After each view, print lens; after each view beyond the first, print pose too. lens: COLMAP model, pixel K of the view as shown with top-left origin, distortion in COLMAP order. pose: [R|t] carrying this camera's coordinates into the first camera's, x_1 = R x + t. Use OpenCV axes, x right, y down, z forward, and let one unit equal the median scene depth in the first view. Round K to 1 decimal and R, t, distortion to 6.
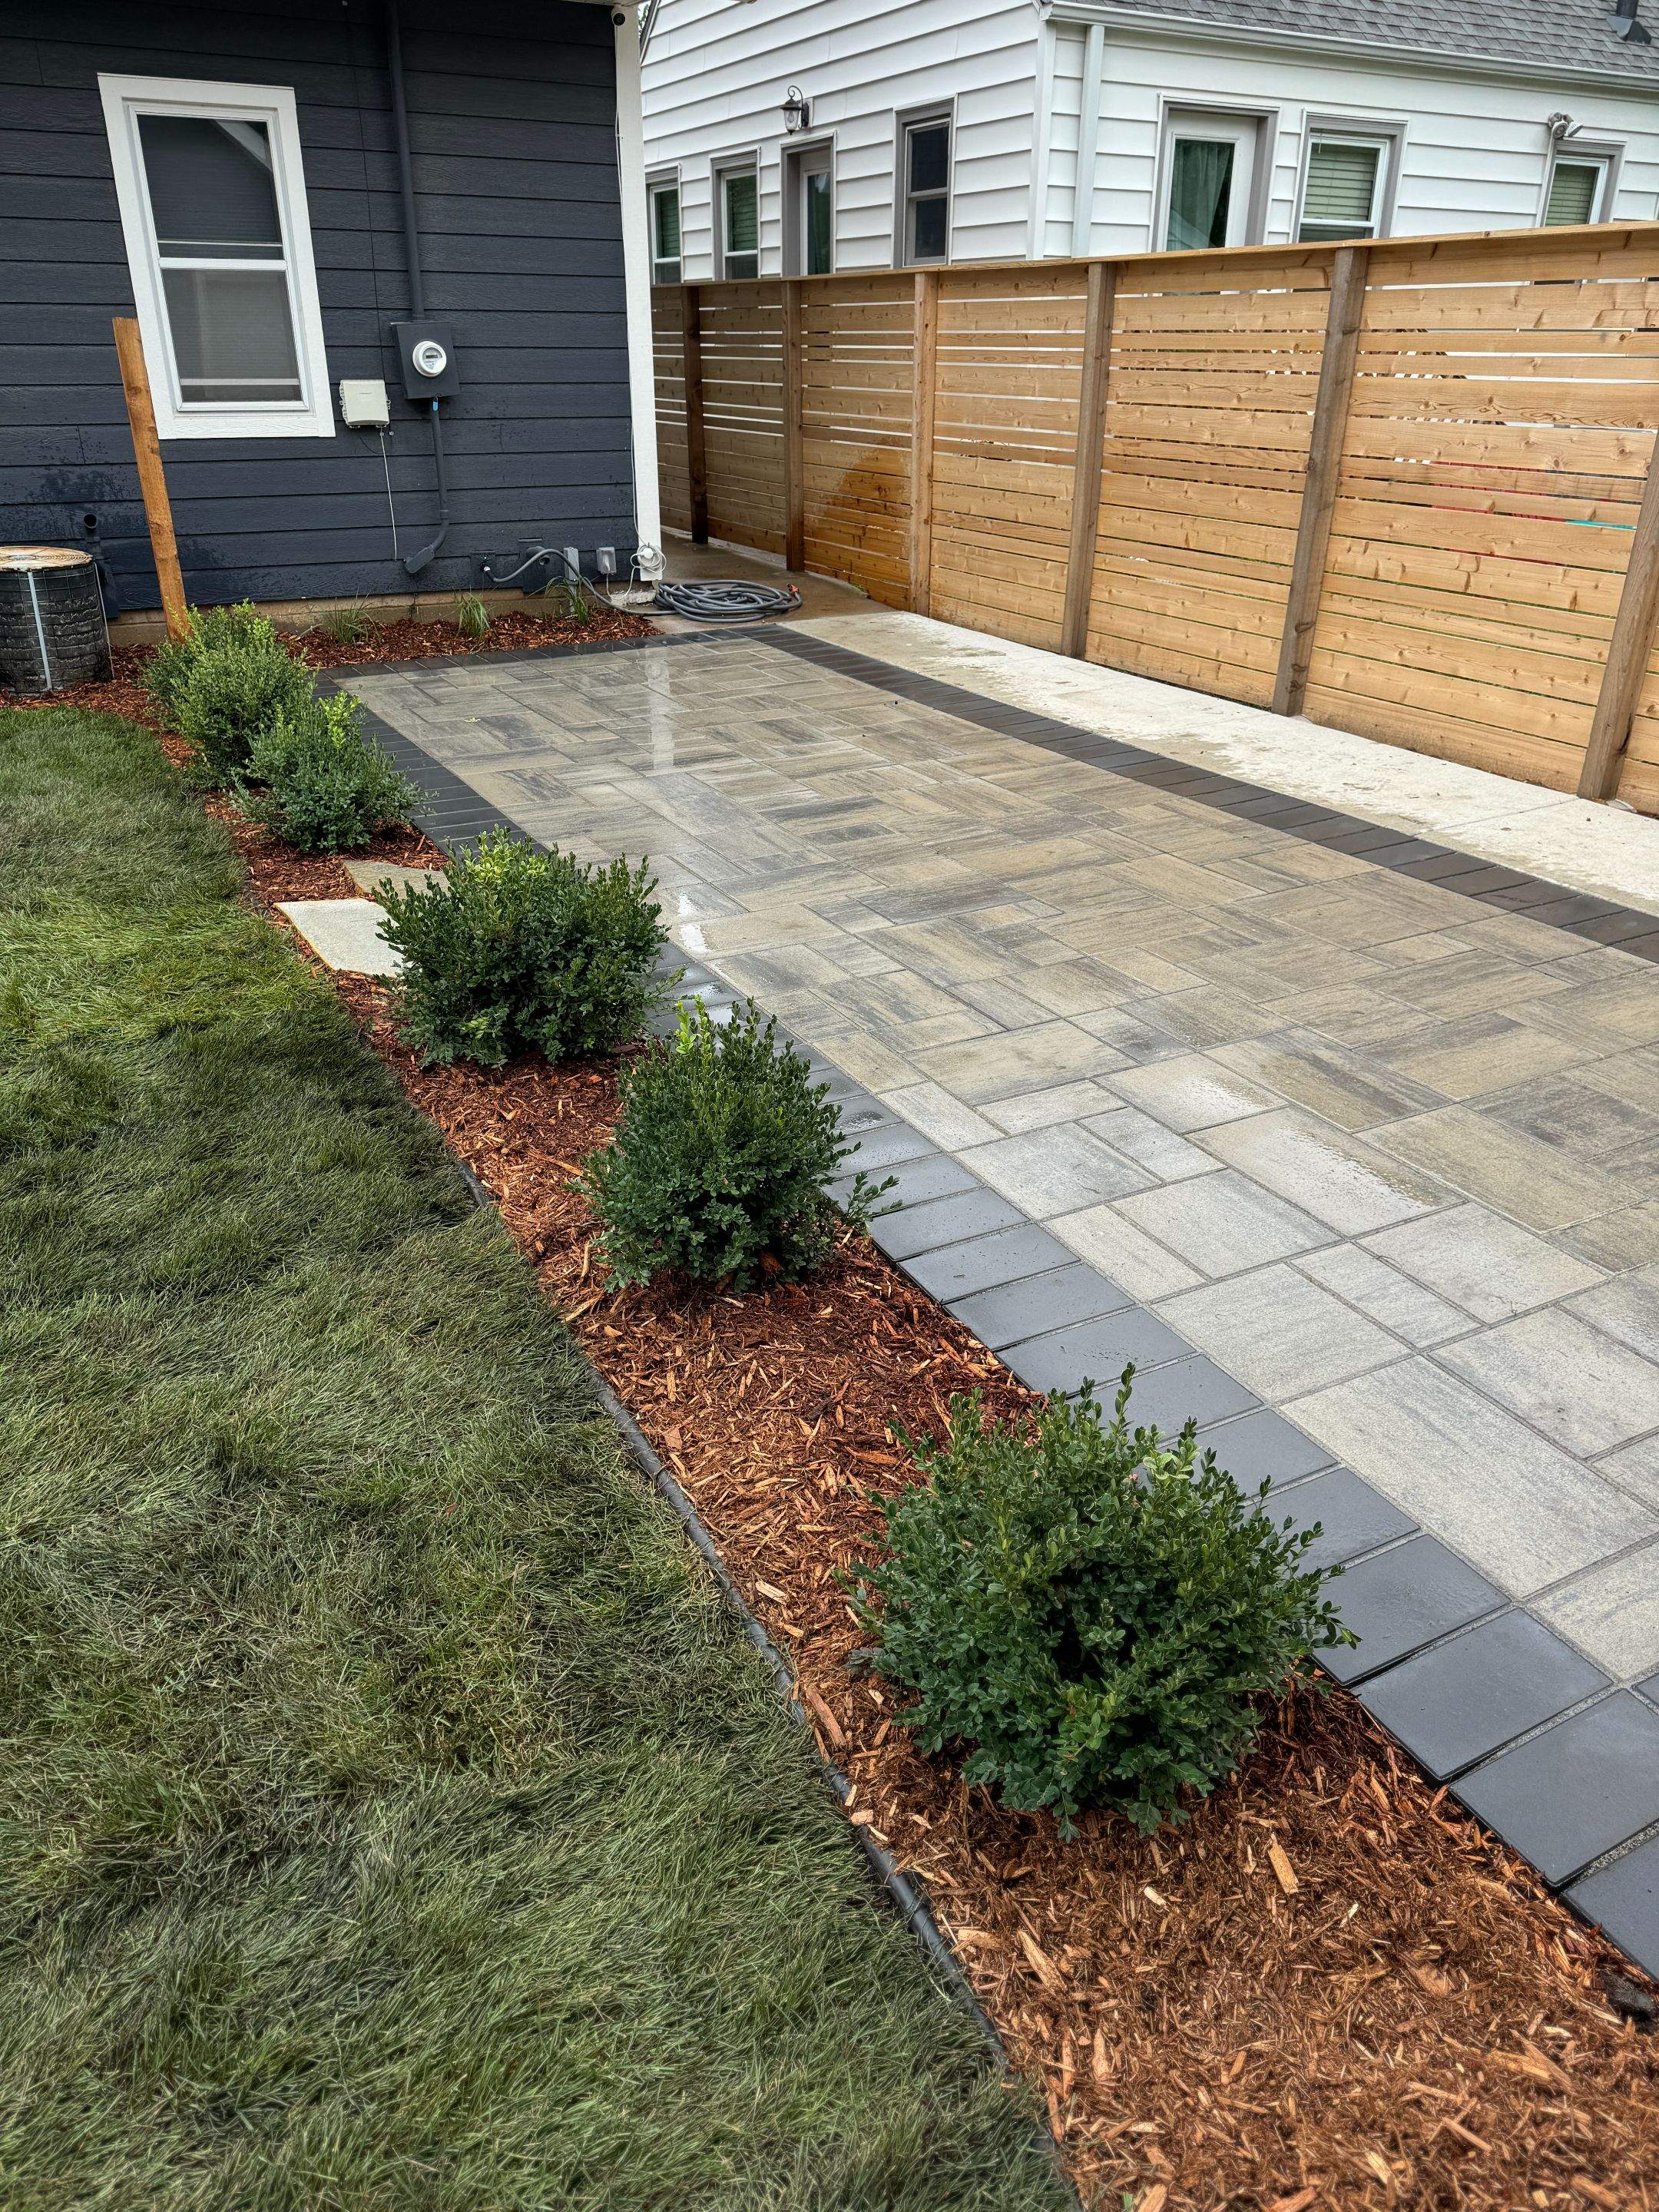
lens RADIAL K [[1568.4, 0, 839.1], [0, 1568.4, 1099.3], [0, 0, 1]] dist [0.042680, -0.043410]
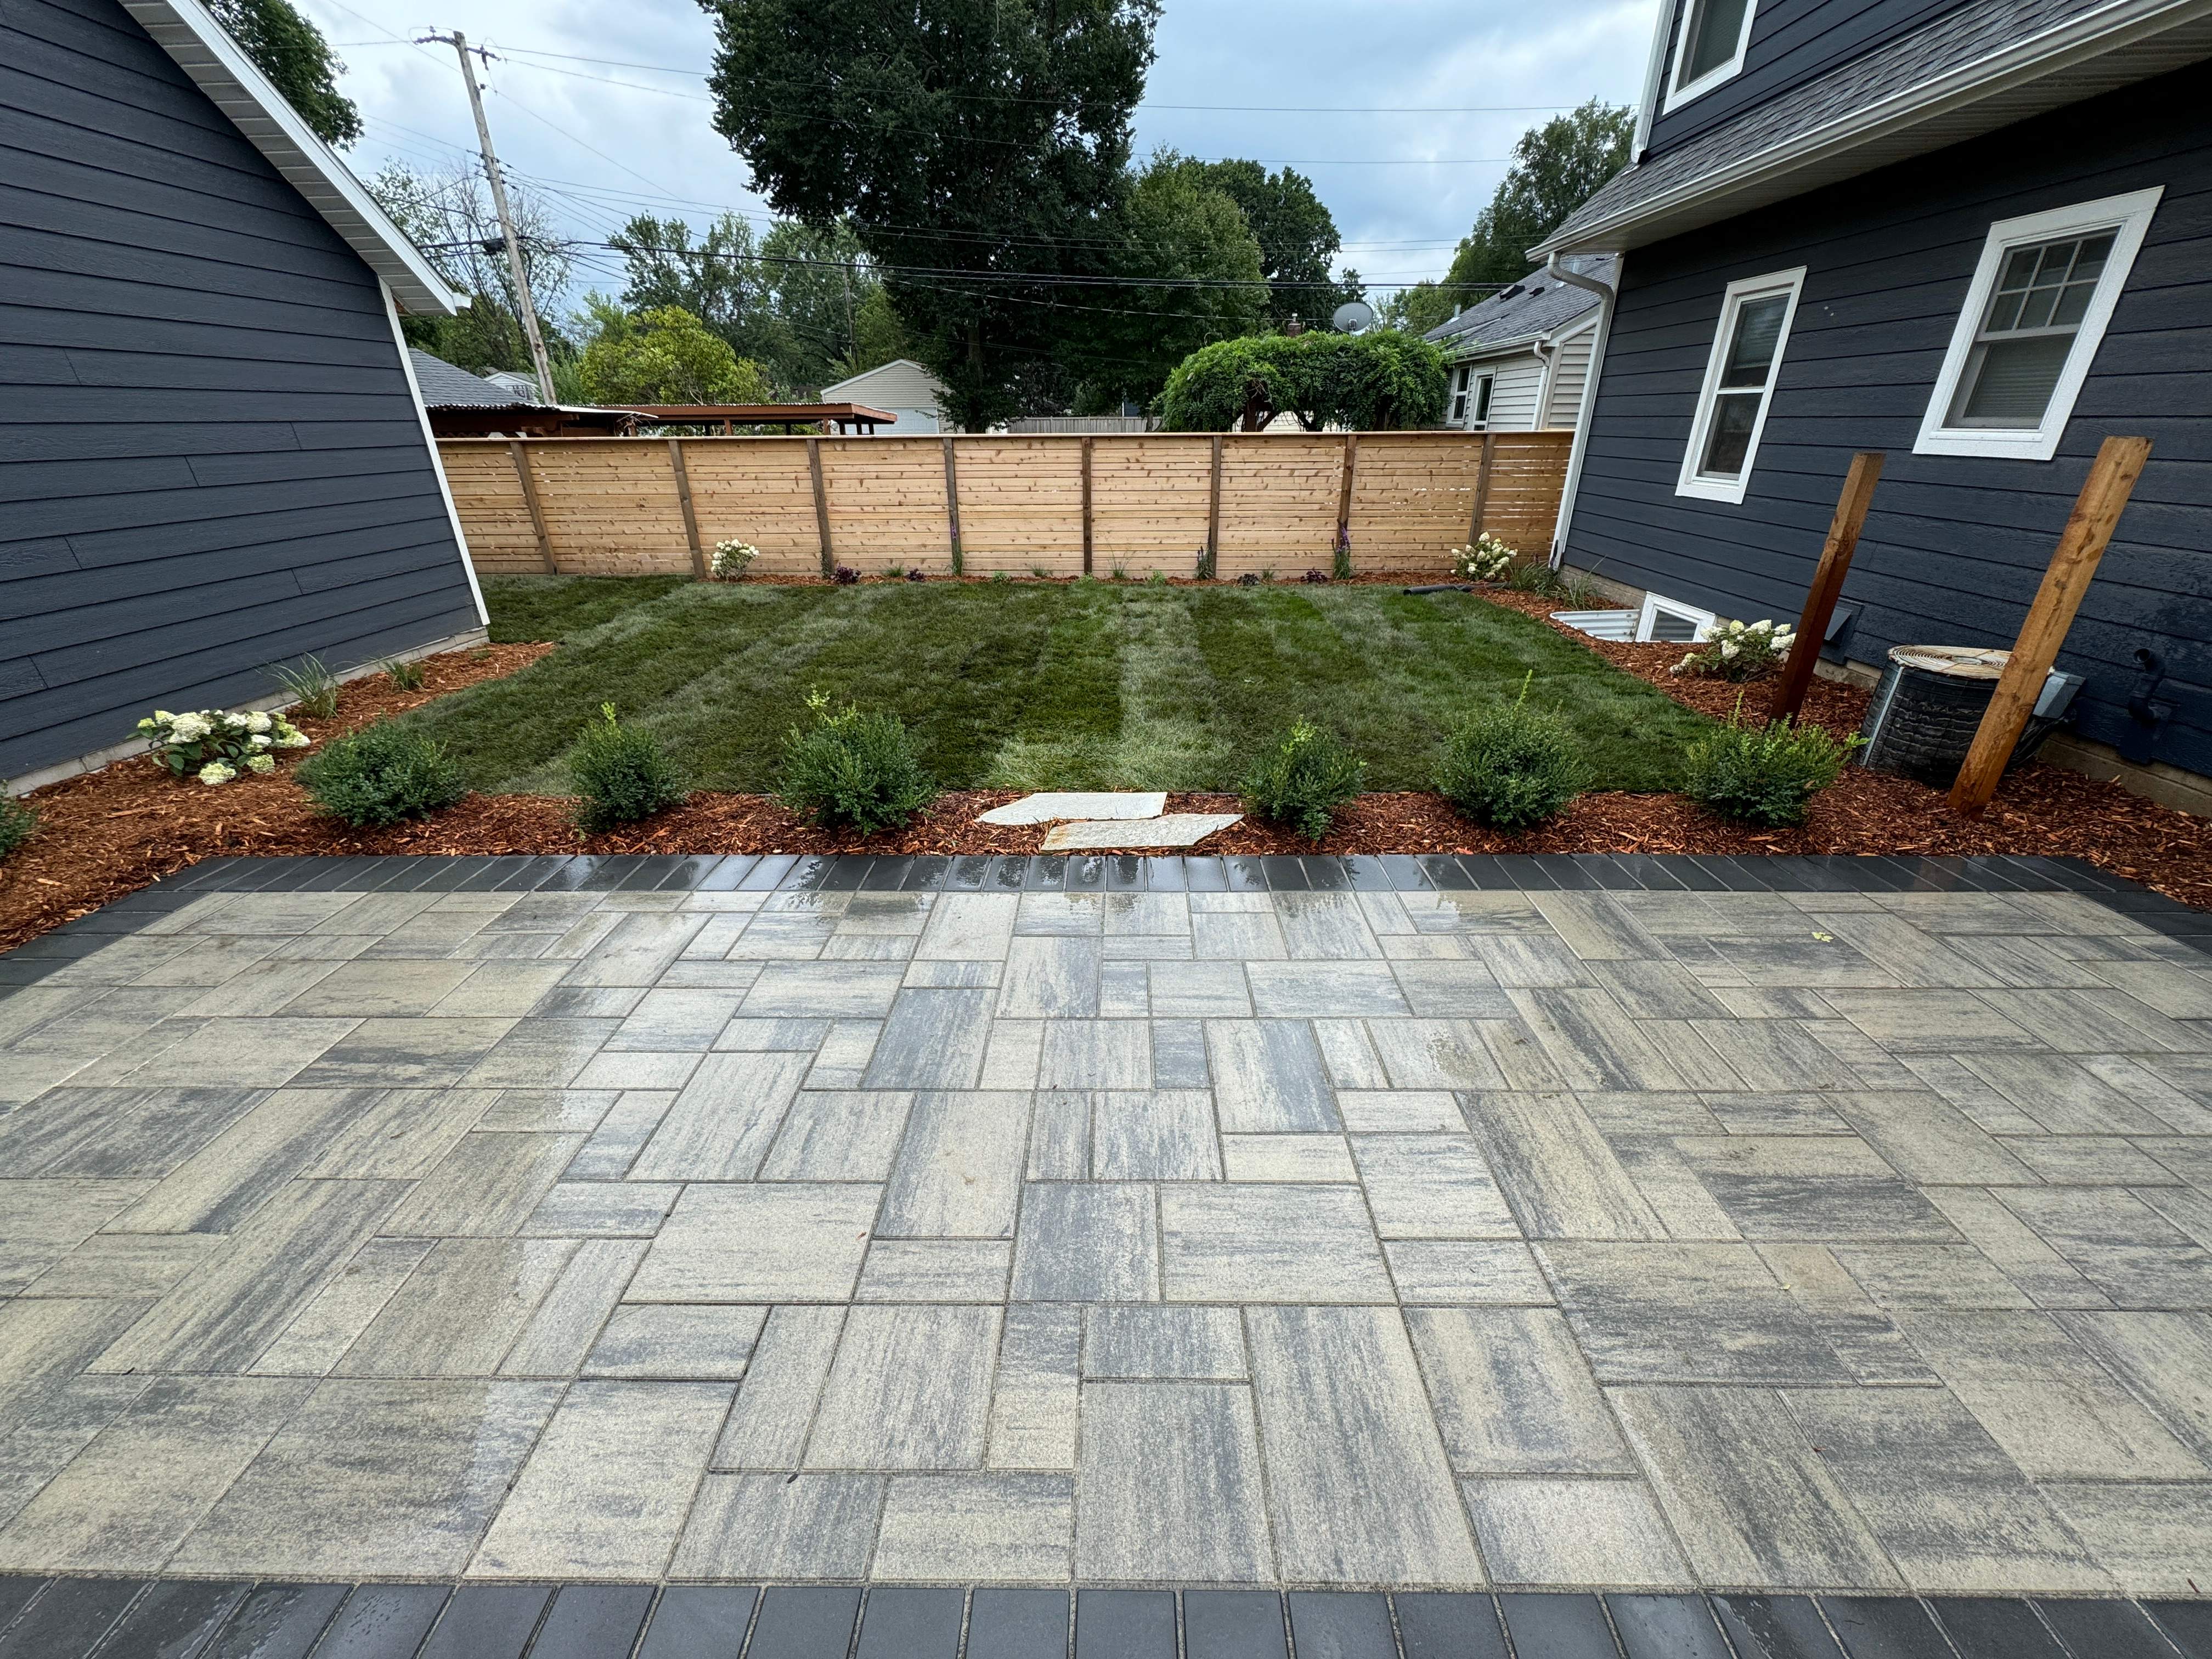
lens RADIAL K [[876.4, 0, 1107.6], [0, 876.4, 832.1], [0, 0, 1]] dist [-0.003326, 0.000362]
pose [[-0.494807, 0.368866, -0.786832, 0.289316], [-0.373795, 0.727055, 0.575907, -0.423562], [0.784502, 0.579076, -0.221872, 0.835754]]
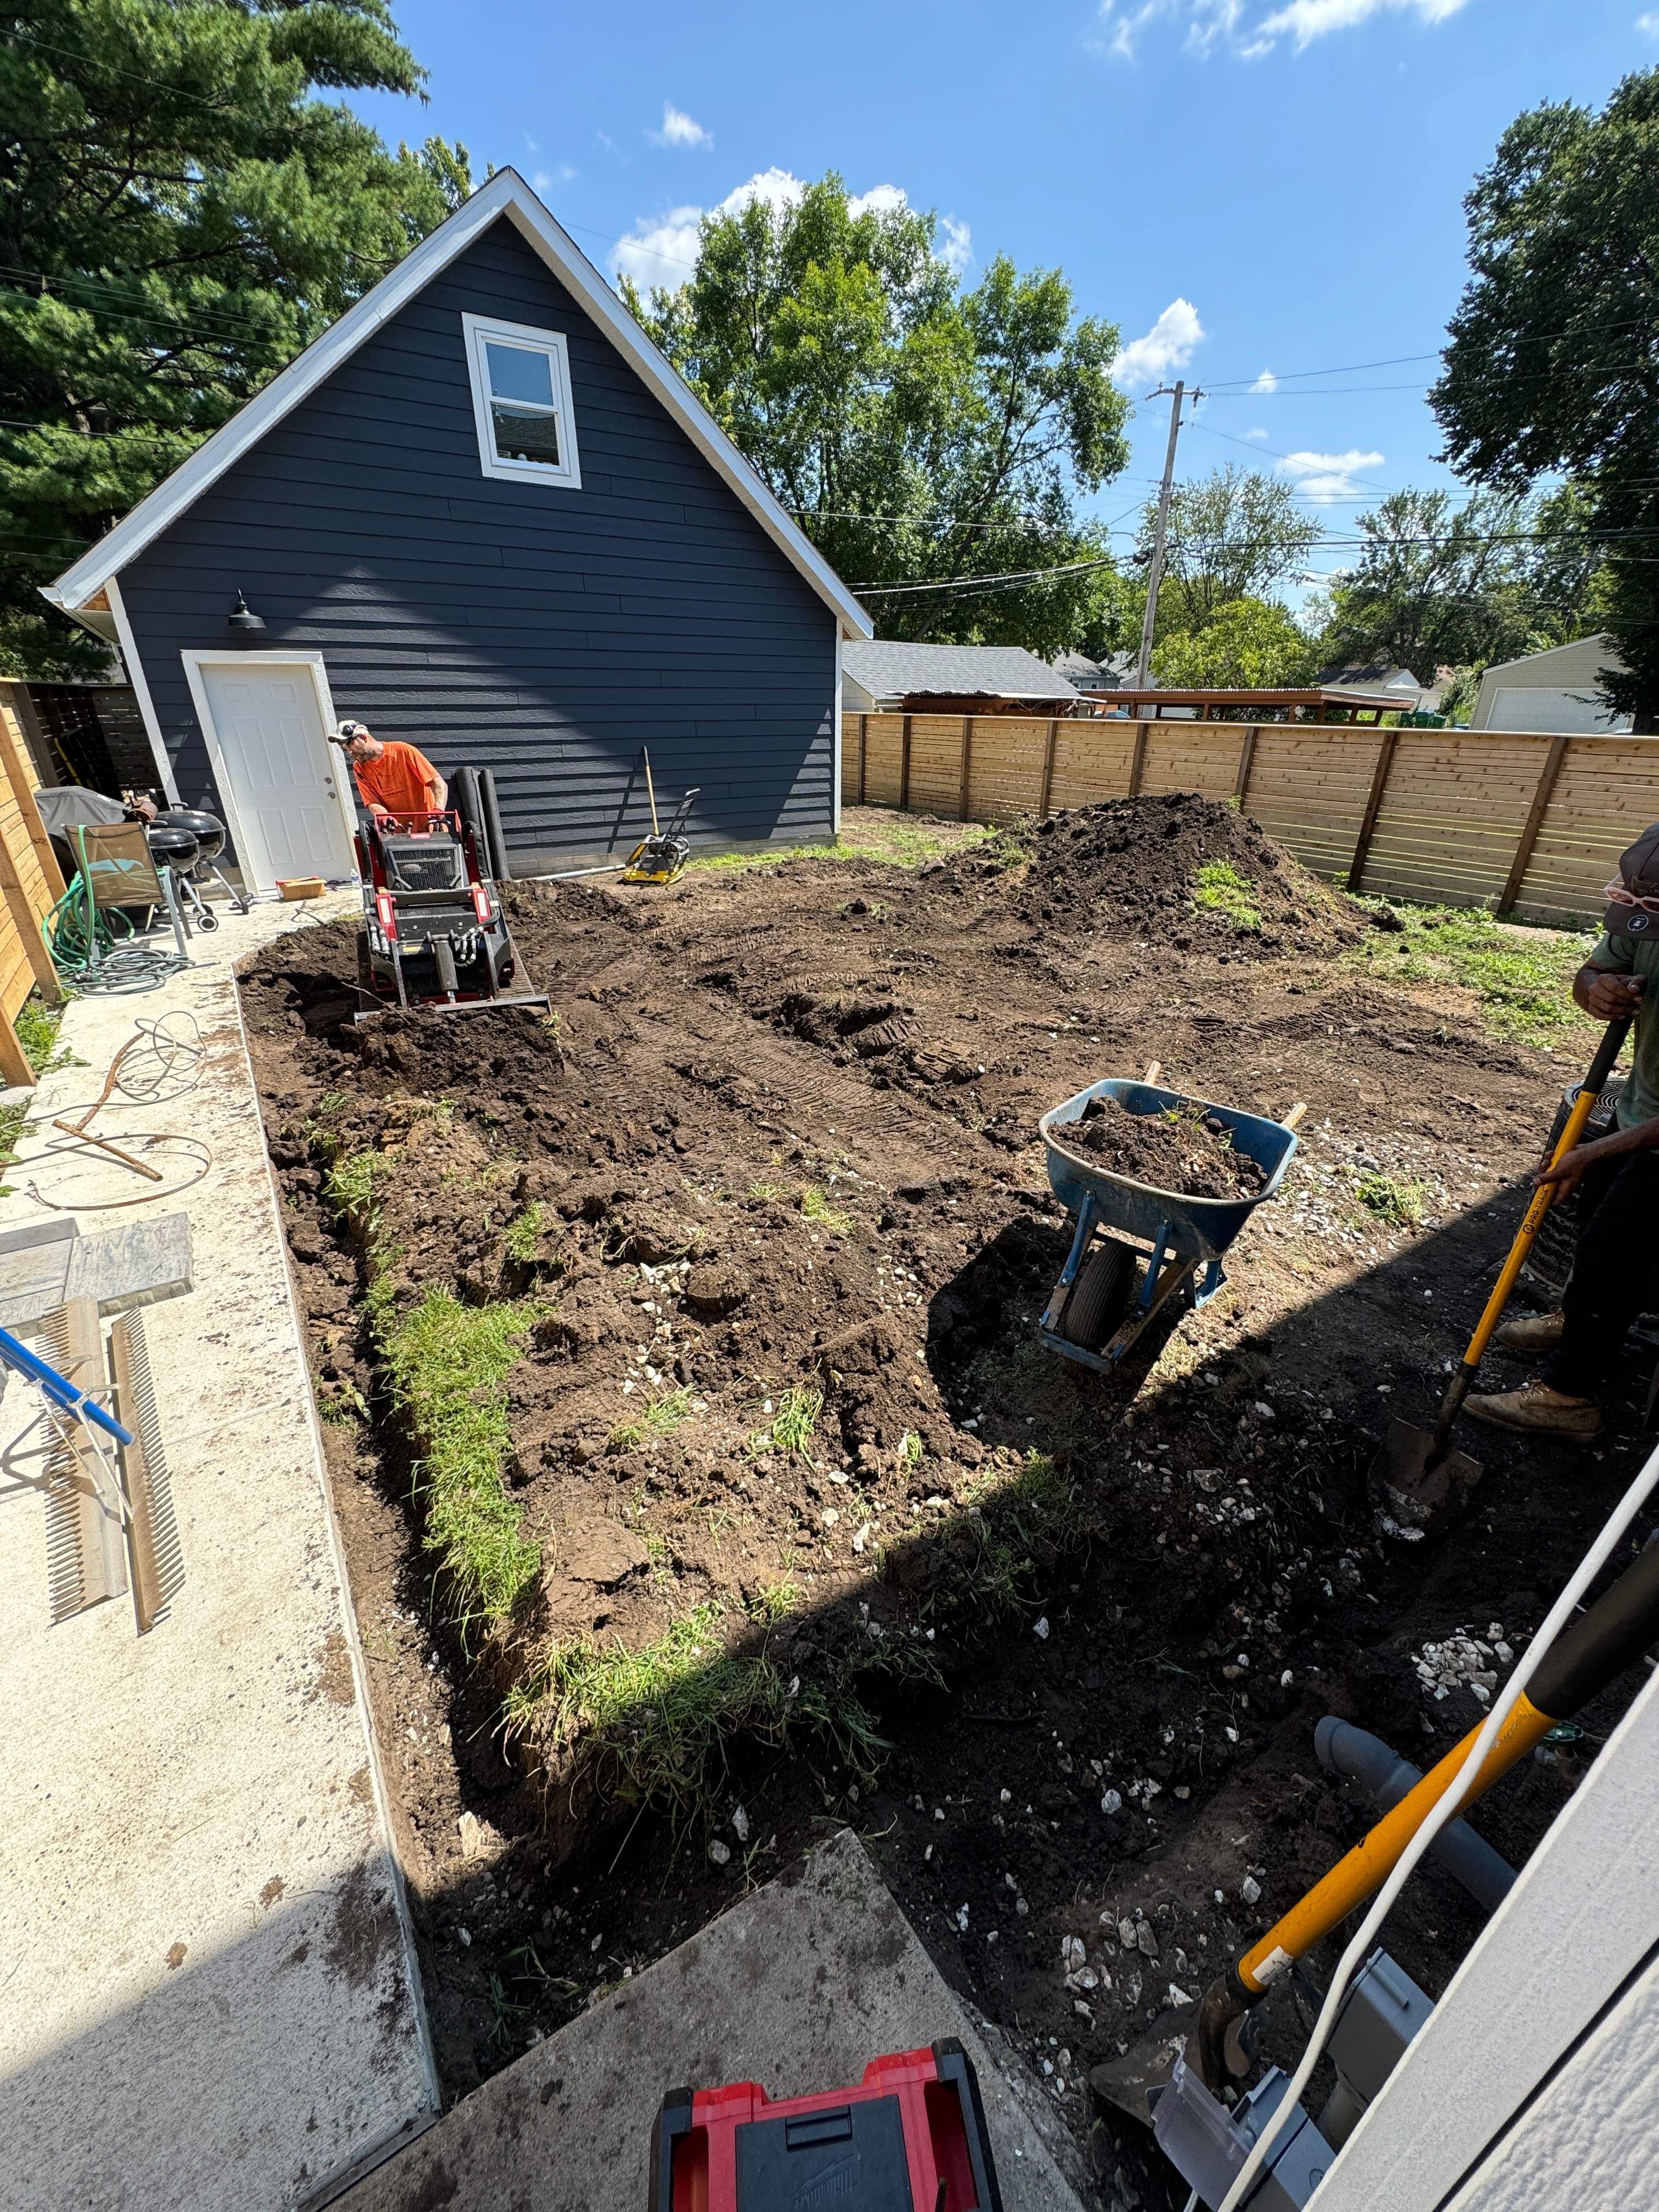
lens RADIAL K [[876.4, 0, 830.1], [0, 876.4, 1111.0], [0, 0, 1]] dist [-0.003326, 0.000362]
pose [[-0.996072, 0.025947, -0.084655, -0.125624], [-0.049612, 0.628352, 0.776346, -0.695714], [0.073337, 0.777497, -0.624596, 1.348641]]
